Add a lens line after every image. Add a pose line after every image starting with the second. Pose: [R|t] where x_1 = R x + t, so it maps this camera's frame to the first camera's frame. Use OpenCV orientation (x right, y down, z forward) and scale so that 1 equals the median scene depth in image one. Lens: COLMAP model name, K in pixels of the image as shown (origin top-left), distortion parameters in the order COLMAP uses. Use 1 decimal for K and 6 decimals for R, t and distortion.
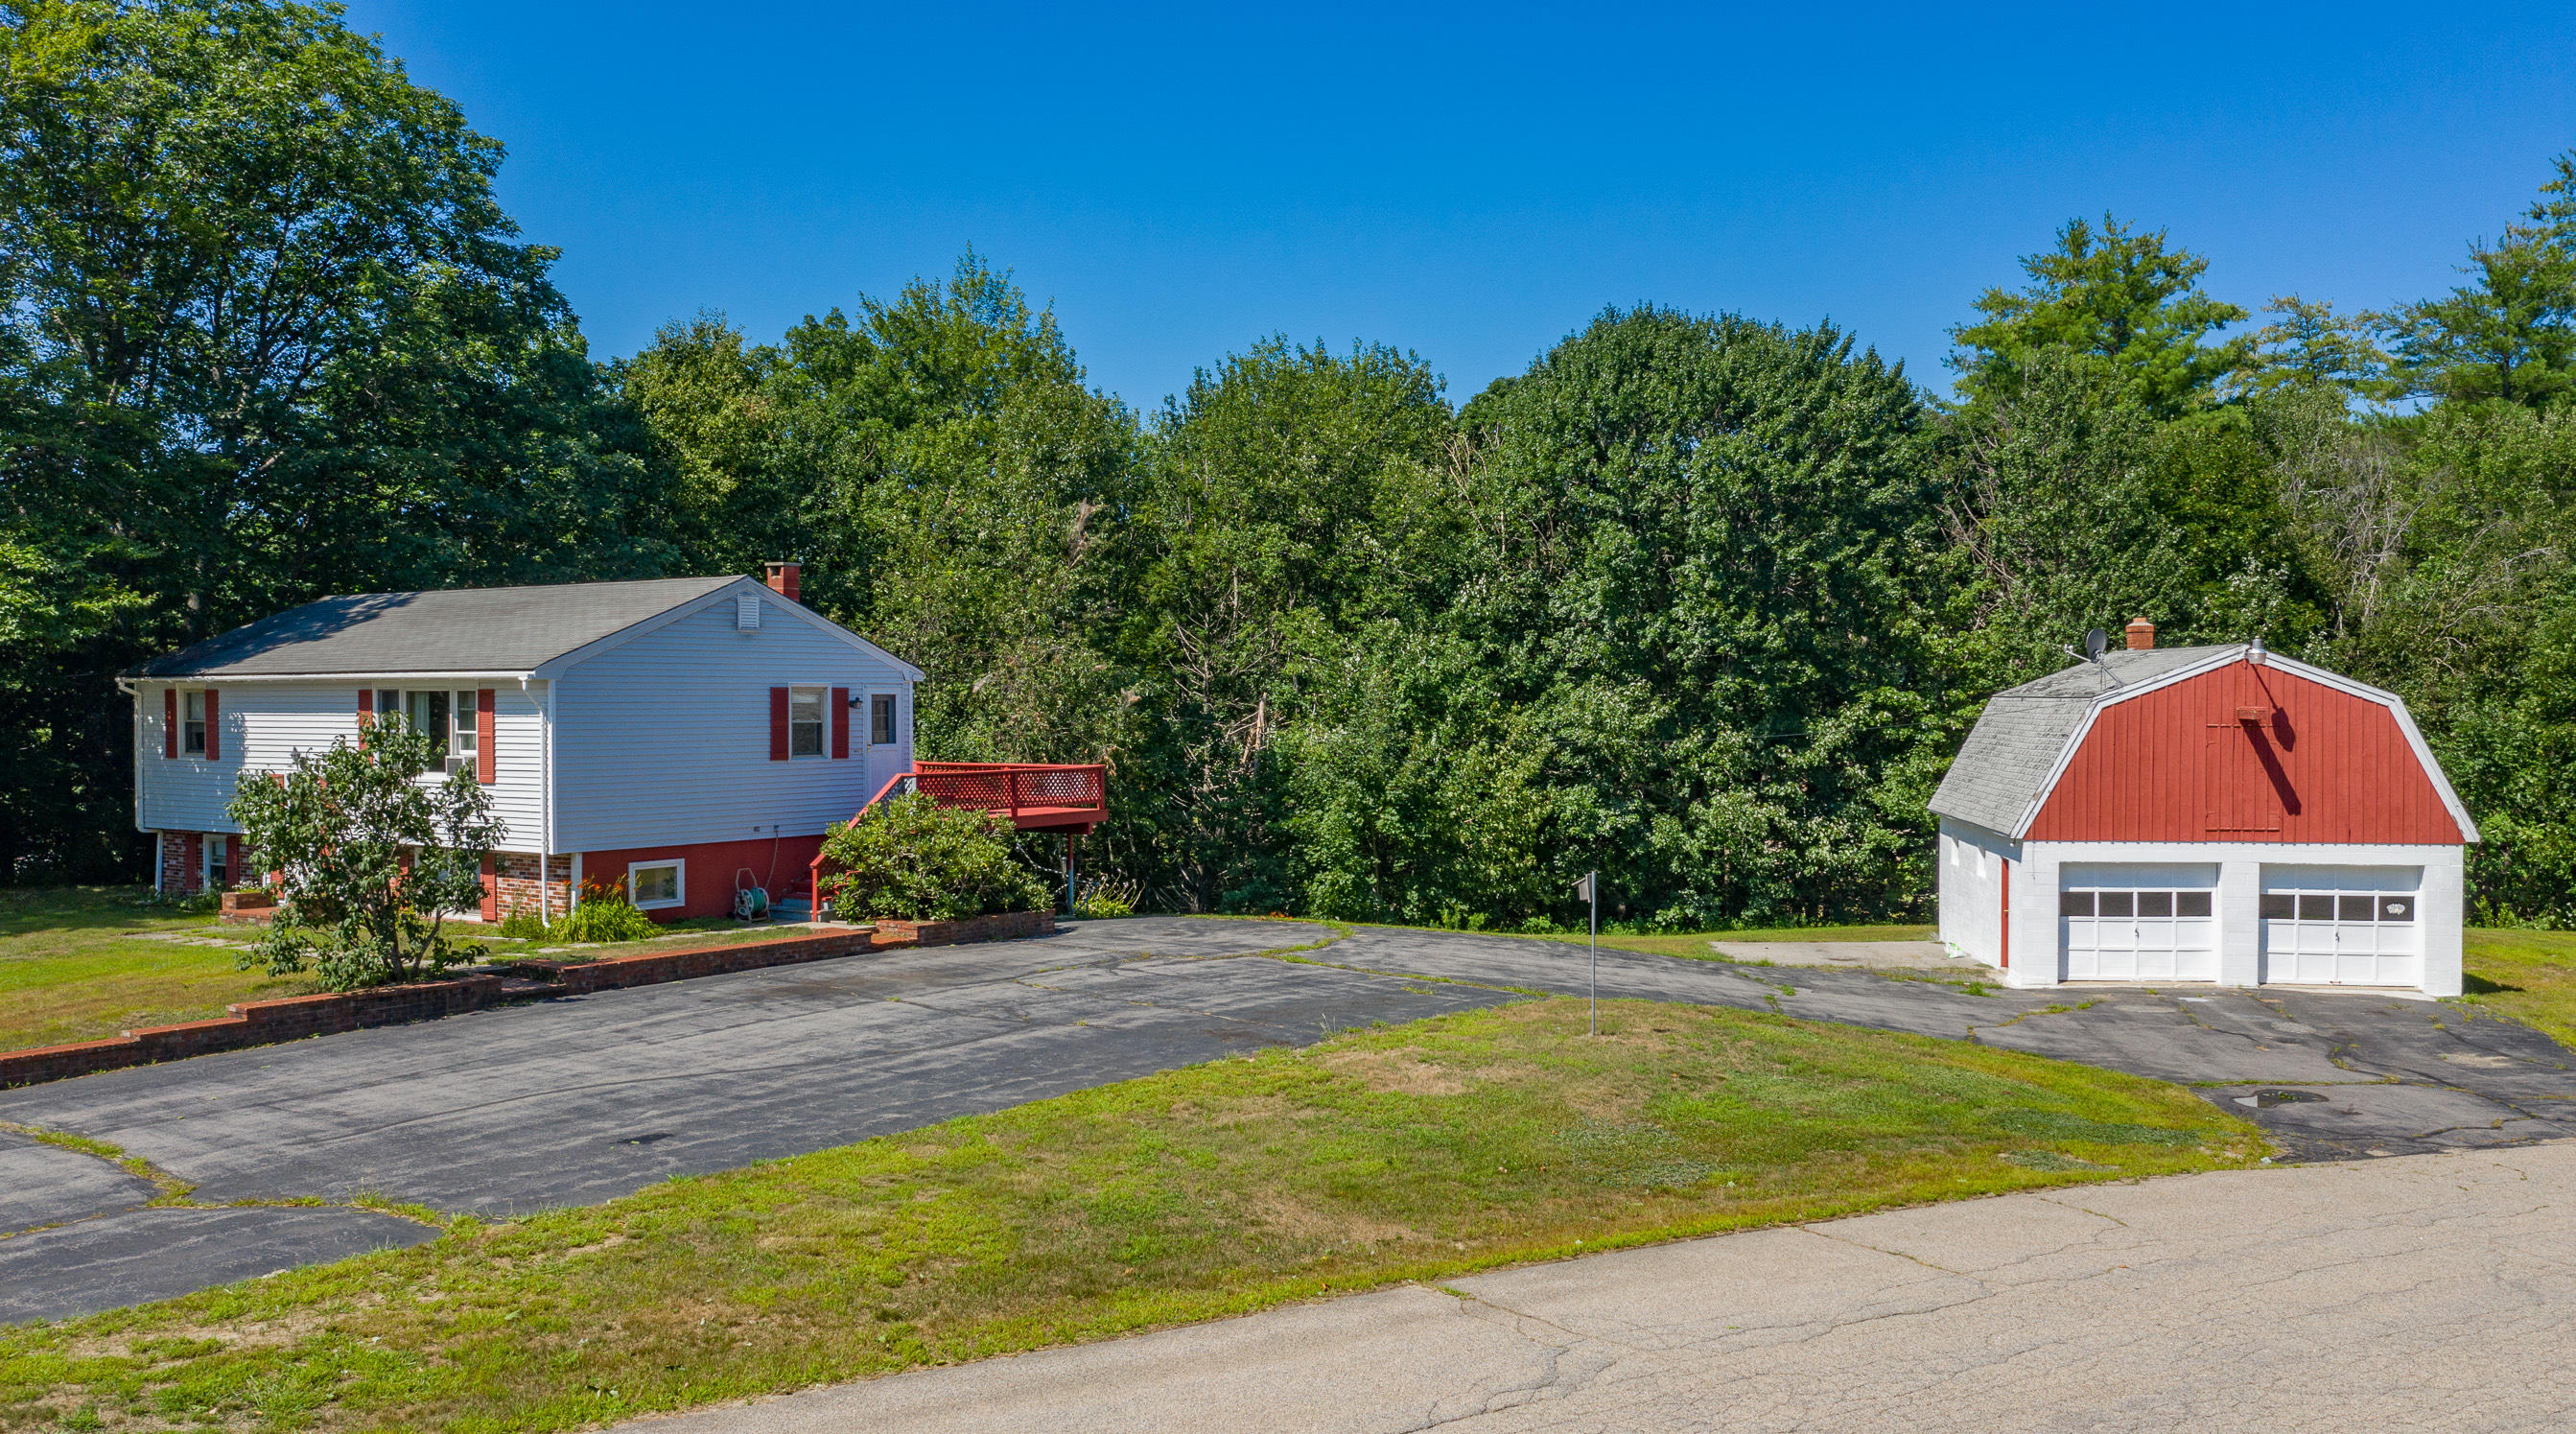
lens RADIAL K [[2104.0, 0, 1283.7], [0, 2104.0, 738.5], [0, 0, 1]] dist [-0.007711, -0.001403]
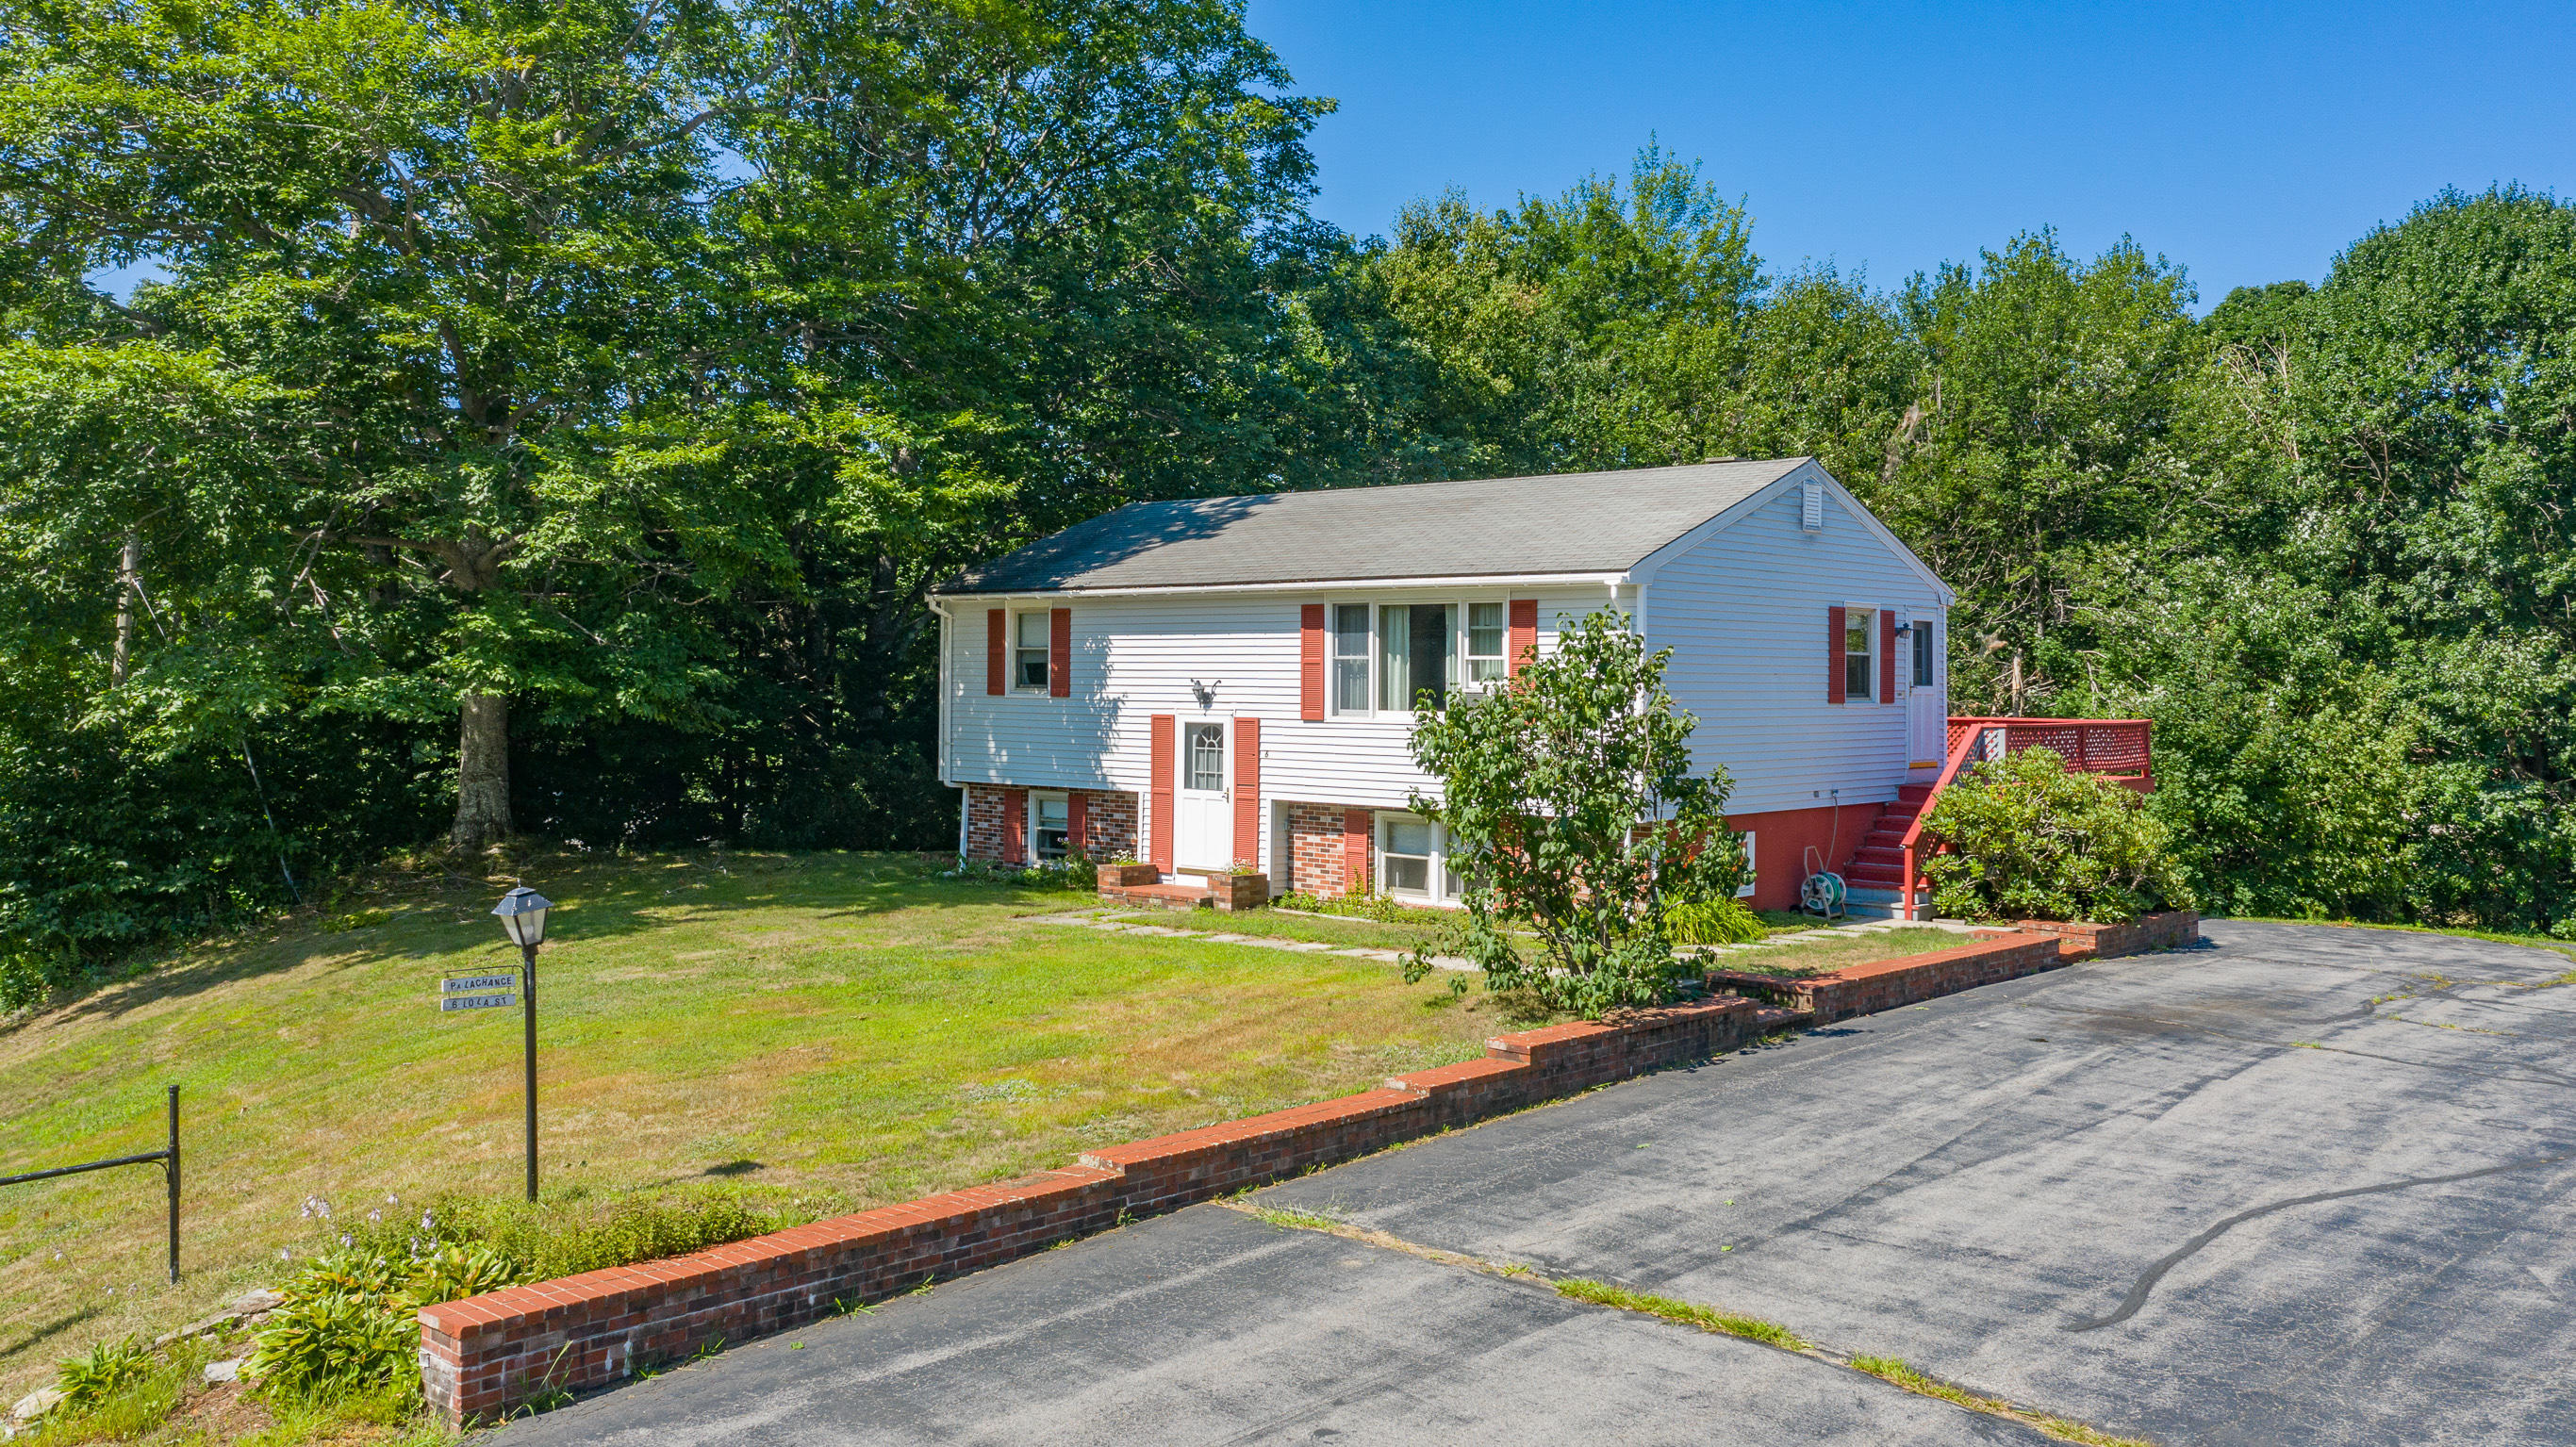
lens RADIAL K [[2119.9, 0, 1313.2], [0, 2119.9, 639.0], [0, 0, 1]] dist [-0.012081, 0.007831]
pose [[0.992429, 0.006970, -0.122624, -0.255634], [-0.011782, 0.999187, -0.038560, 0.014622], [0.122255, 0.039713, 0.991704, 0.174374]]
